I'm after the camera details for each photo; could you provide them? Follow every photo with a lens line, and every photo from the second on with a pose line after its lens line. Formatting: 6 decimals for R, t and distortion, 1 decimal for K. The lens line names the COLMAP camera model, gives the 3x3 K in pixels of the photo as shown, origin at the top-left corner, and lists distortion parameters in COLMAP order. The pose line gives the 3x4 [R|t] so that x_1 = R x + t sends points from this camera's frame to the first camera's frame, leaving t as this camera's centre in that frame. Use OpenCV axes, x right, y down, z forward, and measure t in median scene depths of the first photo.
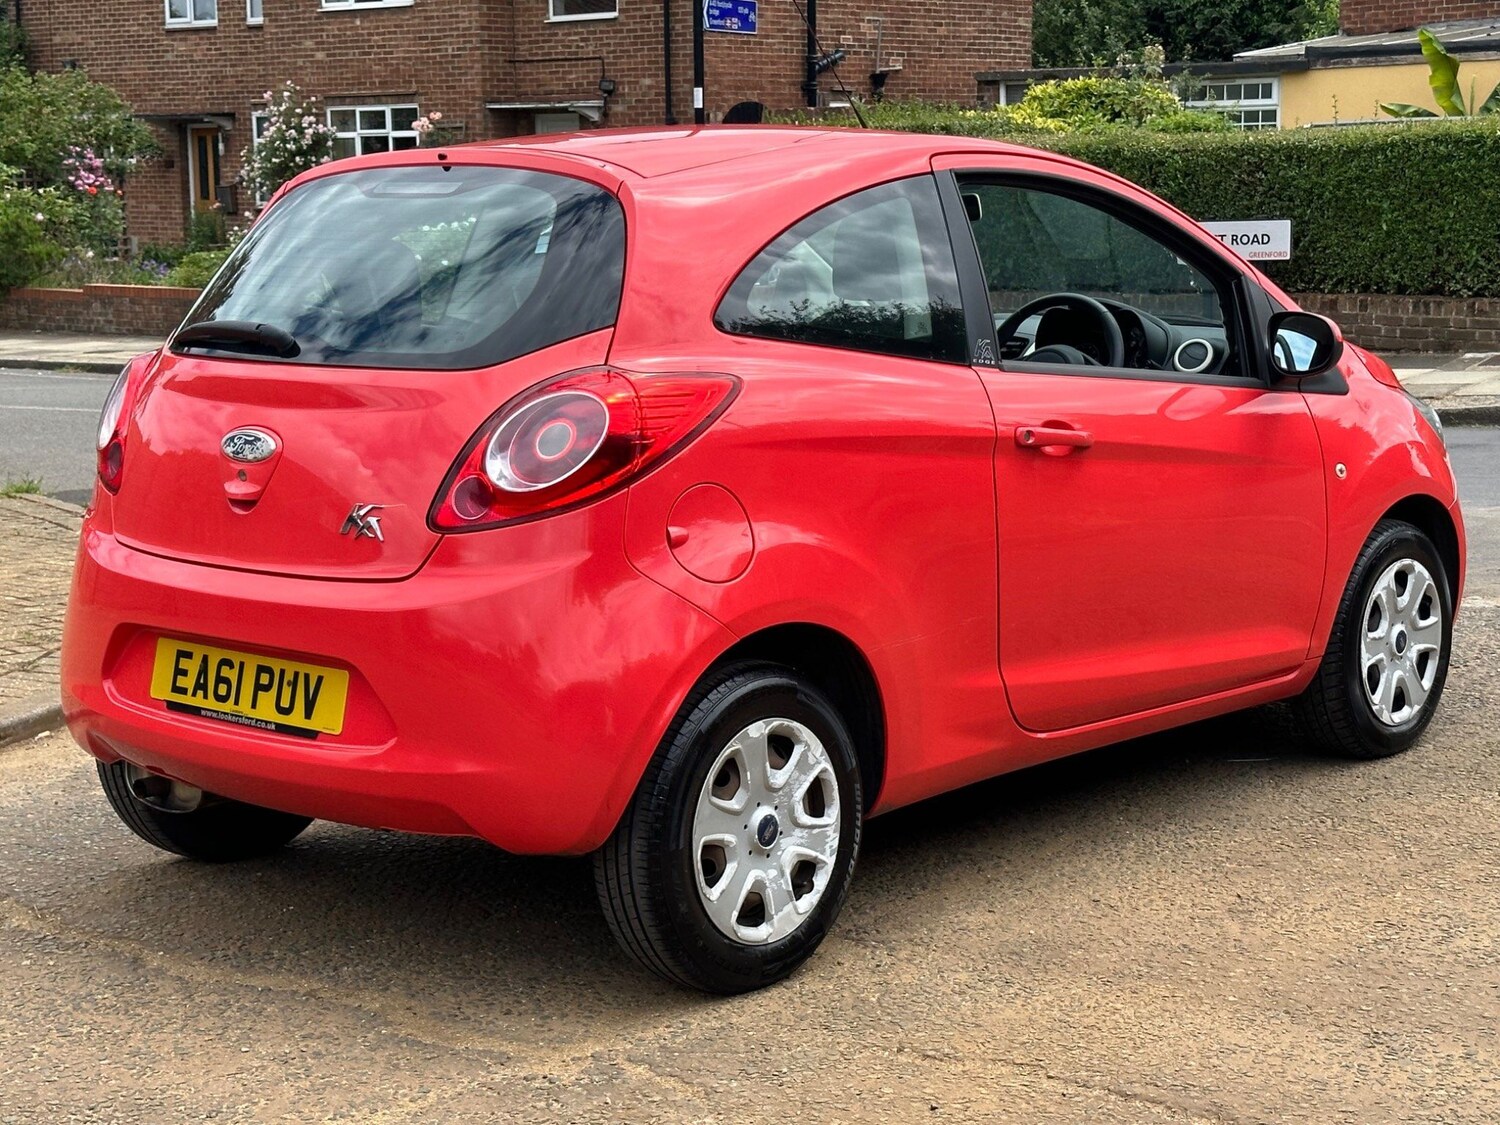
lens RADIAL K [[2723.8, 0, 752.1], [0, 2723.8, 544.2], [0, 0, 1]] dist [0.221243, -0.521604]
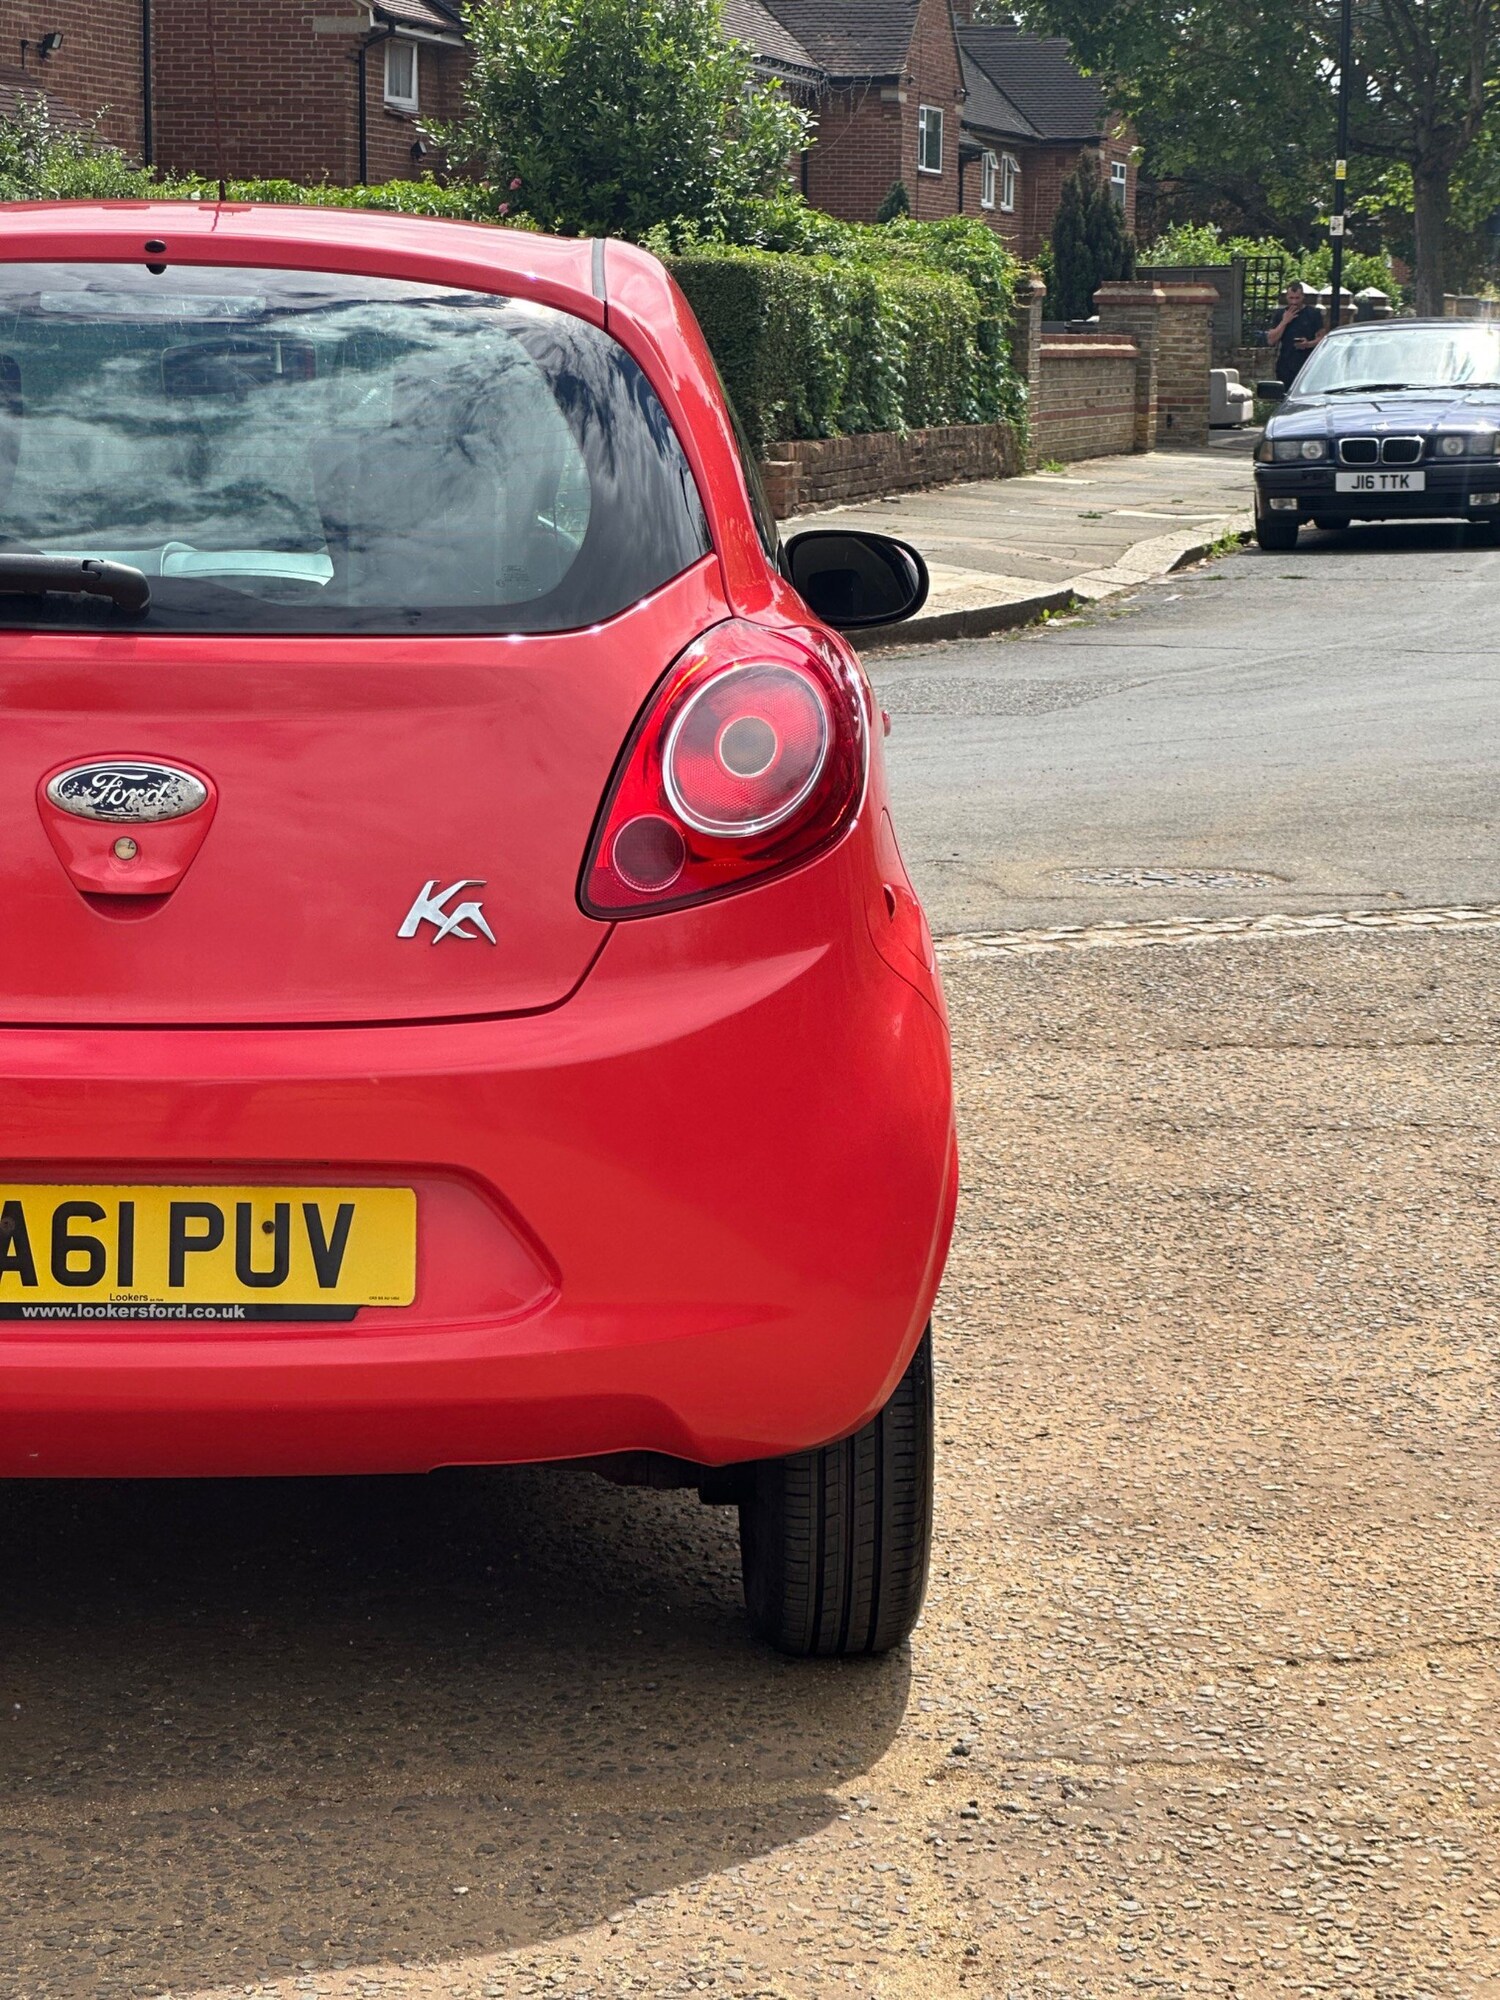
lens RADIAL K [[4531.5, 0, 771.4], [0, 4531.5, 999.8], [0, 0, 1]] dist [-0.033774, 4.965169]
pose [[0.712330, -0.083331, 0.696880, -0.691769], [0.076469, 0.996230, 0.040962, -0.021852], [-0.697666, 0.024111, 0.716017, 0.284908]]
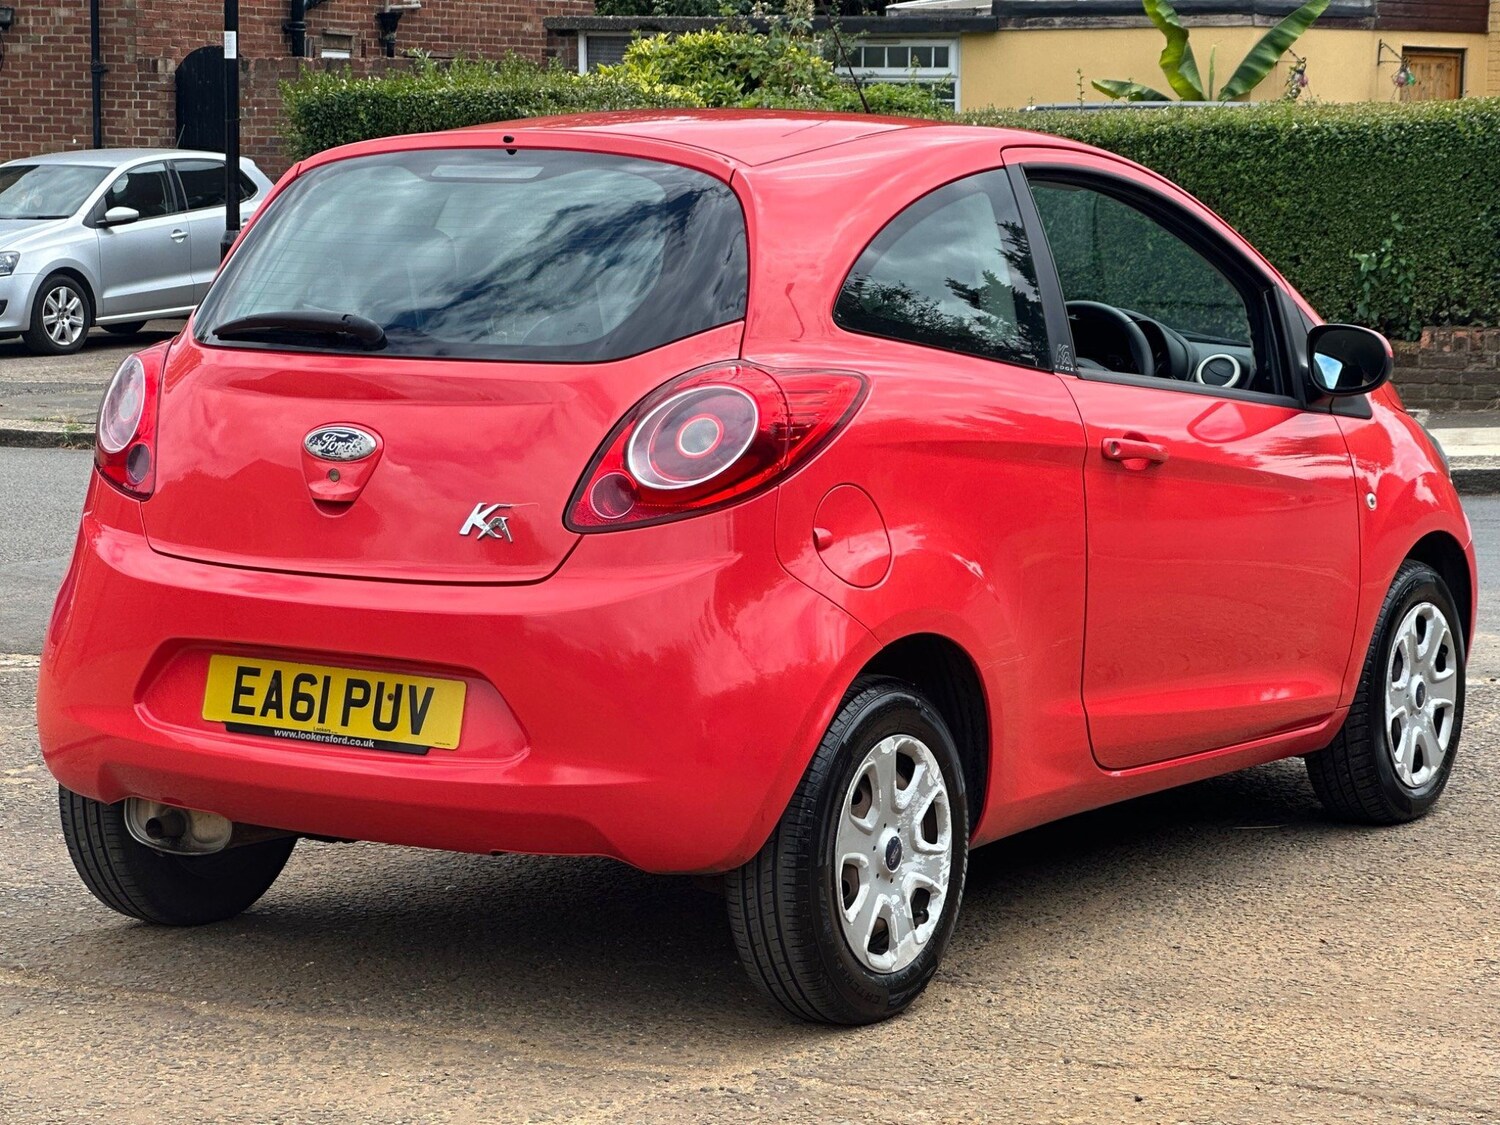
lens RADIAL K [[4113.3, 0, 729.5], [0, 4113.3, 558.8], [0, 0, 1]] dist [-0.104643, 5.962388]
pose [[0.986166, 0.006440, 0.165633, -0.278405], [-0.000443, 0.999344, -0.036221, 0.052673], [-0.165757, 0.035647, 0.985522, -0.388780]]
